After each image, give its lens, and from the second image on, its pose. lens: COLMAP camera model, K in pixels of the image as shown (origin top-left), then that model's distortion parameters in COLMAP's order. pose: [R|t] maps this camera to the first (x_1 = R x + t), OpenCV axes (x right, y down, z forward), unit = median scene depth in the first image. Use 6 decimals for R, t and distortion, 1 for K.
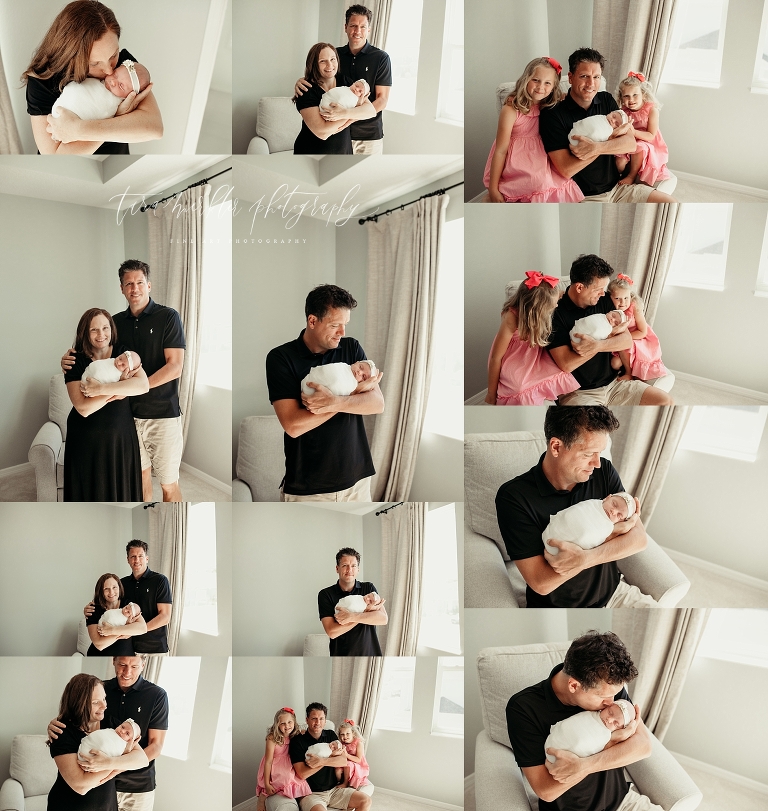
lens RADIAL K [[957.1, 0, 384.0], [0, 957.1, 405.5], [0, 0, 1]] dist [-0.005873, -0.001132]
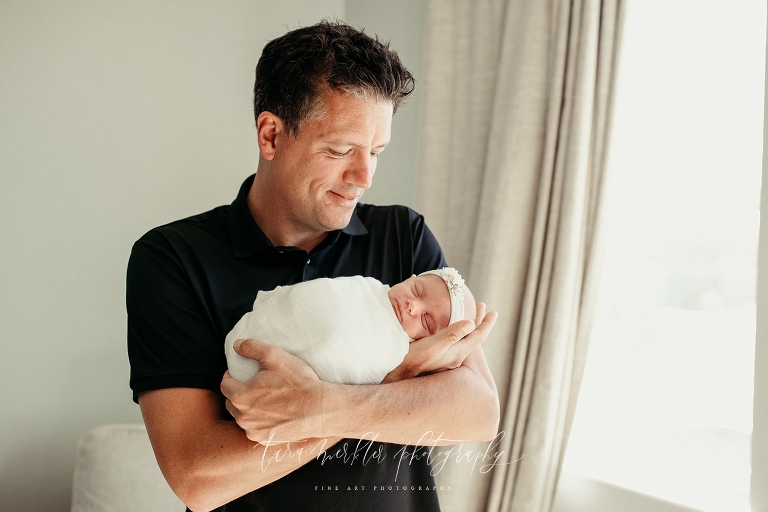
lens RADIAL K [[780.9, 0, 384.0], [0, 780.9, 256.0], [0, 0, 1]] dist [-0.004675, 0.001403]
pose [[0.999765, 0.020983, 0.005432, -0.036600], [-0.020050, 0.990504, -0.136017, -0.016248], [-0.008235, 0.135876, 0.990692, 0.737452]]
